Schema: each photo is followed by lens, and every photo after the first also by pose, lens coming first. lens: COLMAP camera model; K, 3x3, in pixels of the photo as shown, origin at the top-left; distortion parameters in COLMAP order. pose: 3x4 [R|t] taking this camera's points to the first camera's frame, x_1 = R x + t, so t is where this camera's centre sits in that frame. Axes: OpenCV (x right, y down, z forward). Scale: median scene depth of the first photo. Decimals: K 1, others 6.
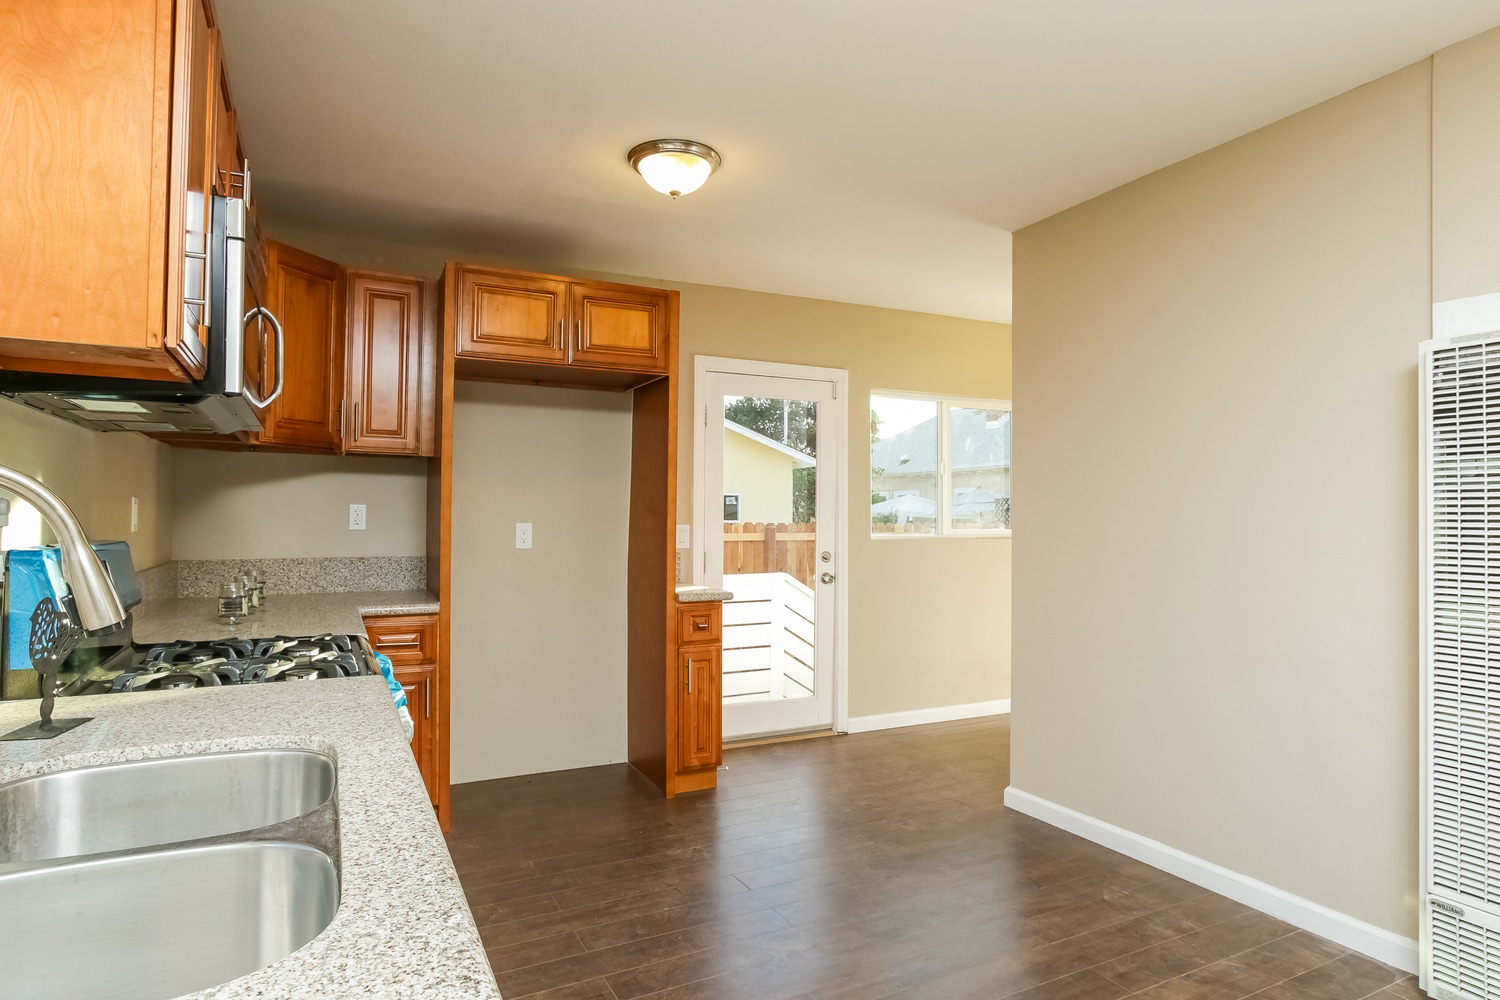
lens RADIAL K [[834.3, 0, 750.0], [0, 834.3, 500.0], [0, 0, 1]] dist [-0.007884, 0.000020]
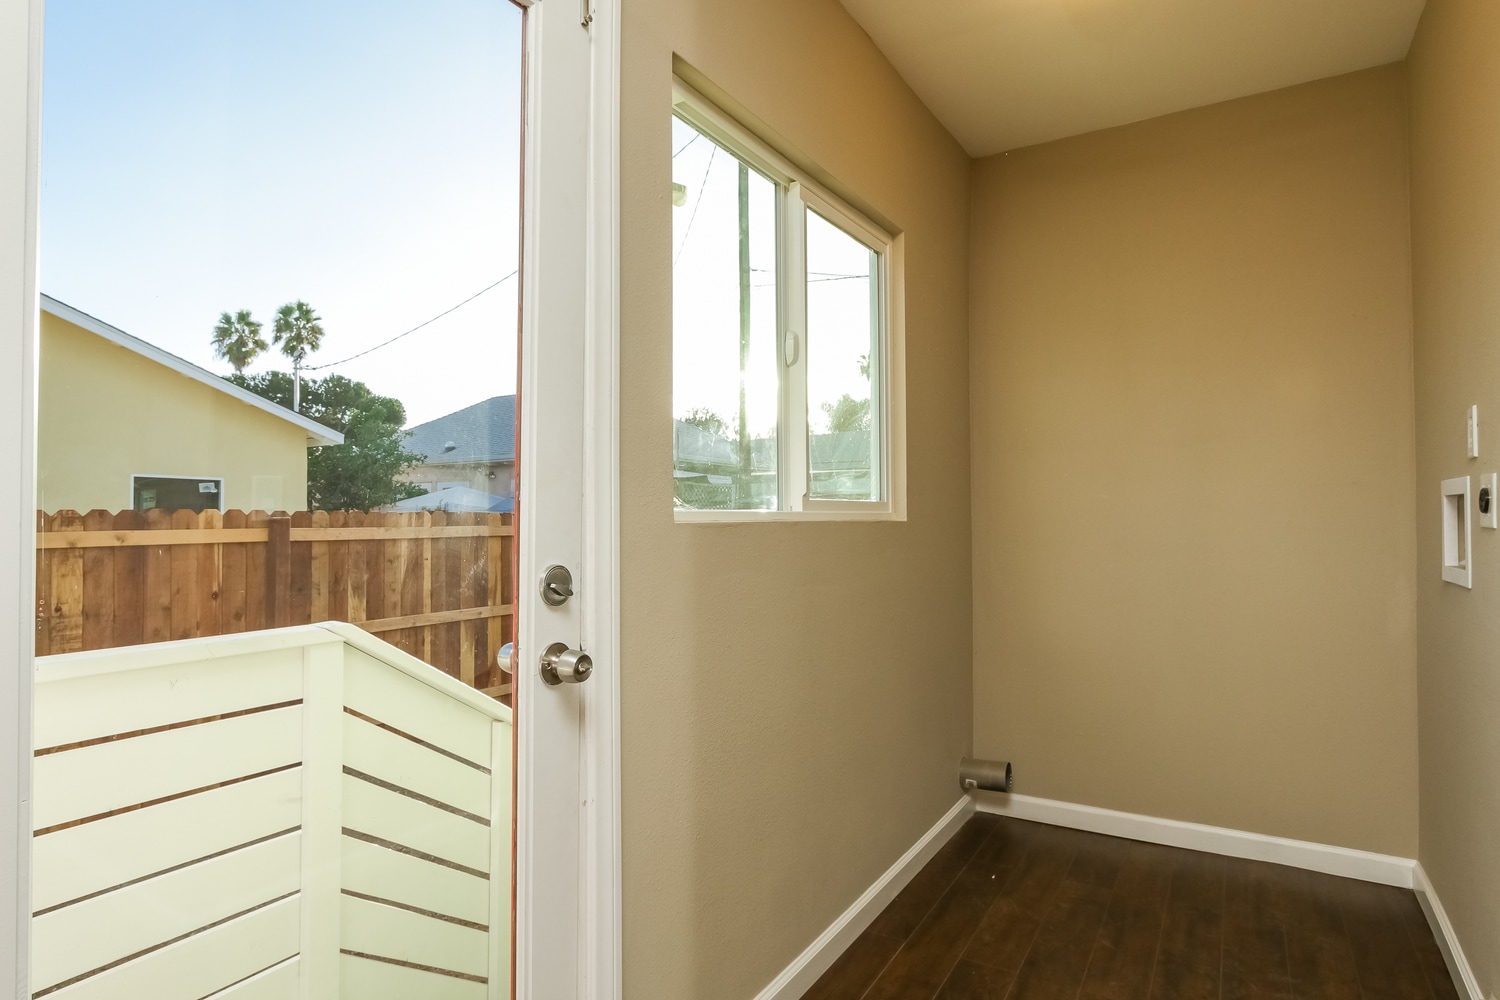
lens RADIAL K [[834.3, 0, 750.0], [0, 834.3, 500.0], [0, 0, 1]] dist [-0.007884, 0.000020]
pose [[0.852882, 0.002060, 0.522100, 0.003020], [-0.002645, 0.999996, 0.000376, 0.043330], [-0.522097, -0.001702, 0.852884, 0.795779]]
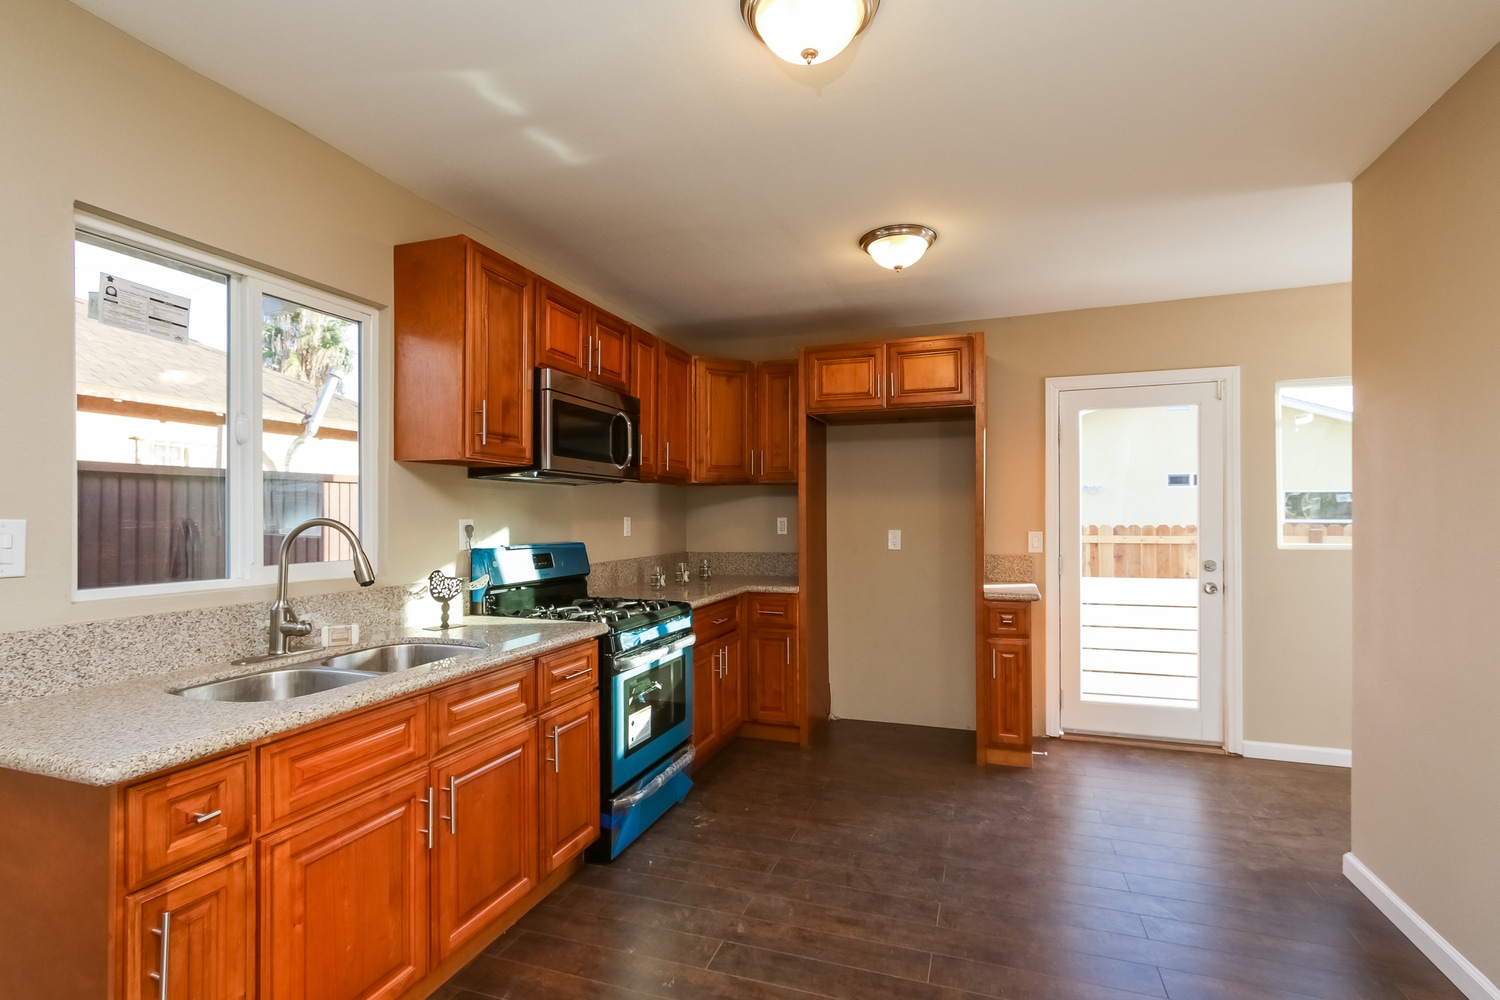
lens RADIAL K [[694.2, 0, 756.2], [0, 694.2, 512.5], [0, 0, 1]] dist [-0.000570, 0.000305]
pose [[0.698895, -0.008873, -0.715169, 0.322453], [0.020664, 0.999756, 0.007791, -0.011297], [0.714926, -0.020223, 0.698908, 0.080098]]
